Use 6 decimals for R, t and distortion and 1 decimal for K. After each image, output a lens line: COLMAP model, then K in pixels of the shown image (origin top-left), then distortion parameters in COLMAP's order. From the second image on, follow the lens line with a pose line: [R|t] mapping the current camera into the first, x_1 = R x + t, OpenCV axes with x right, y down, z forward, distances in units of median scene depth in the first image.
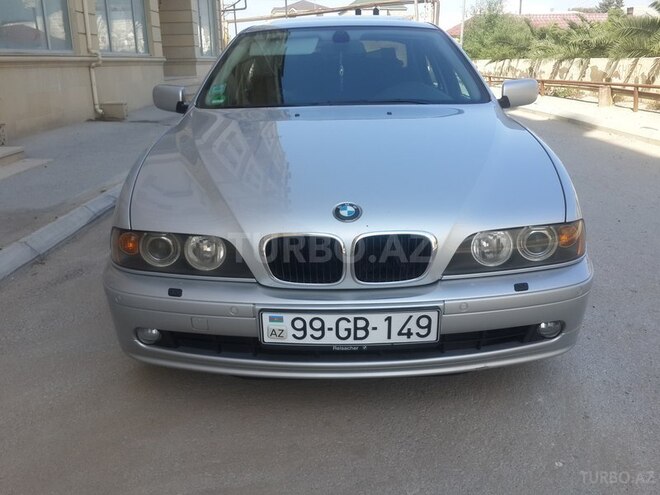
lens RADIAL K [[626.2, 0, 334.9], [0, 626.2, 244.5], [0, 0, 1]] dist [-0.015545, 0.000000]
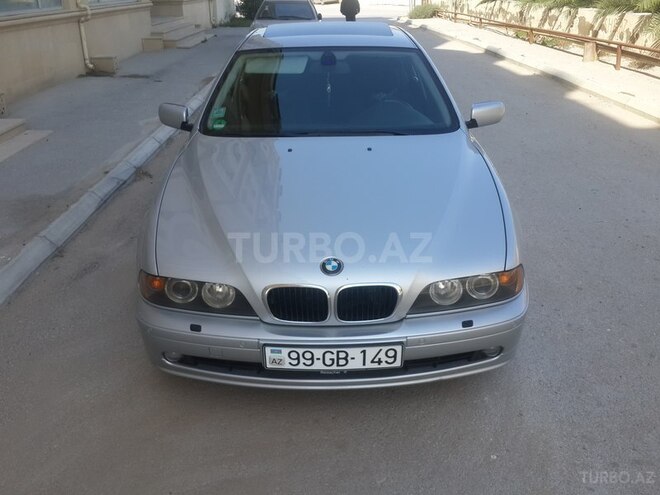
lens RADIAL K [[626.2, 0, 335.2], [0, 626.2, 243.7], [0, 0, 1]] dist [-0.015545, 0.000000]
pose [[0.999859, -0.001799, 0.016673, 0.005906], [0.000046, 0.994521, 0.104540, -0.220078], [-0.016770, -0.104525, 0.994381, -0.240005]]
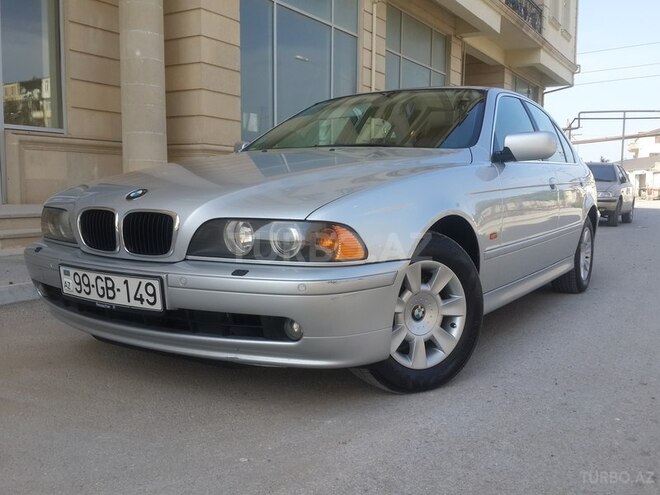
lens RADIAL K [[626.2, 0, 315.2], [0, 626.2, 269.5], [0, 0, 1]] dist [-0.015545, 0.000000]
pose [[0.846267, 0.102059, -0.522892, 0.902201], [-0.169848, 0.981949, -0.083229, 0.122827], [0.504959, 0.159246, 0.848326, 0.189431]]
